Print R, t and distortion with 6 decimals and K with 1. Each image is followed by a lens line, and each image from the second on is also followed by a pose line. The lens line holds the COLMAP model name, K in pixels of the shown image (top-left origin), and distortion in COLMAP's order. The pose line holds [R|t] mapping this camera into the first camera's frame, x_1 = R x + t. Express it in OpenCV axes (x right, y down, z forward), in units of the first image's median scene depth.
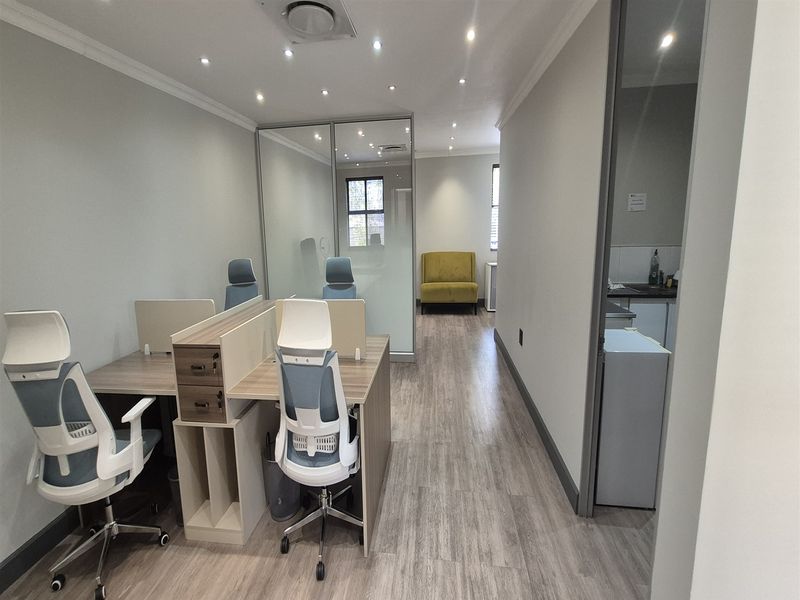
lens RADIAL K [[323.1, 0, 397.8], [0, 323.1, 239.8], [0, 0, 1]] dist [-0.001143, 0.000232]
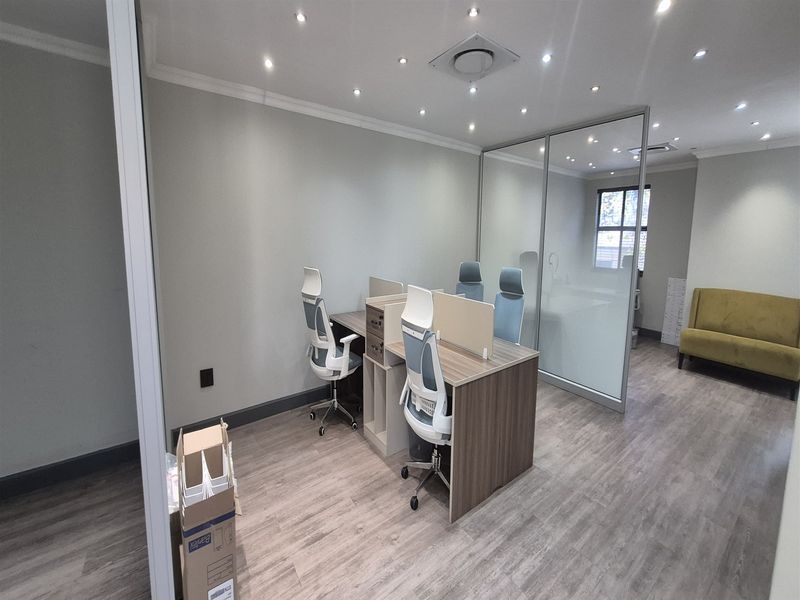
lens RADIAL K [[323.1, 0, 398.2], [0, 323.1, 249.2], [0, 0, 1]] dist [0.001783, 0.000420]
pose [[0.676958, 0.084288, -0.731179, 0.503560], [-0.095358, 0.995092, 0.026425, 0.001840], [0.729818, 0.051835, 0.681674, 0.027509]]
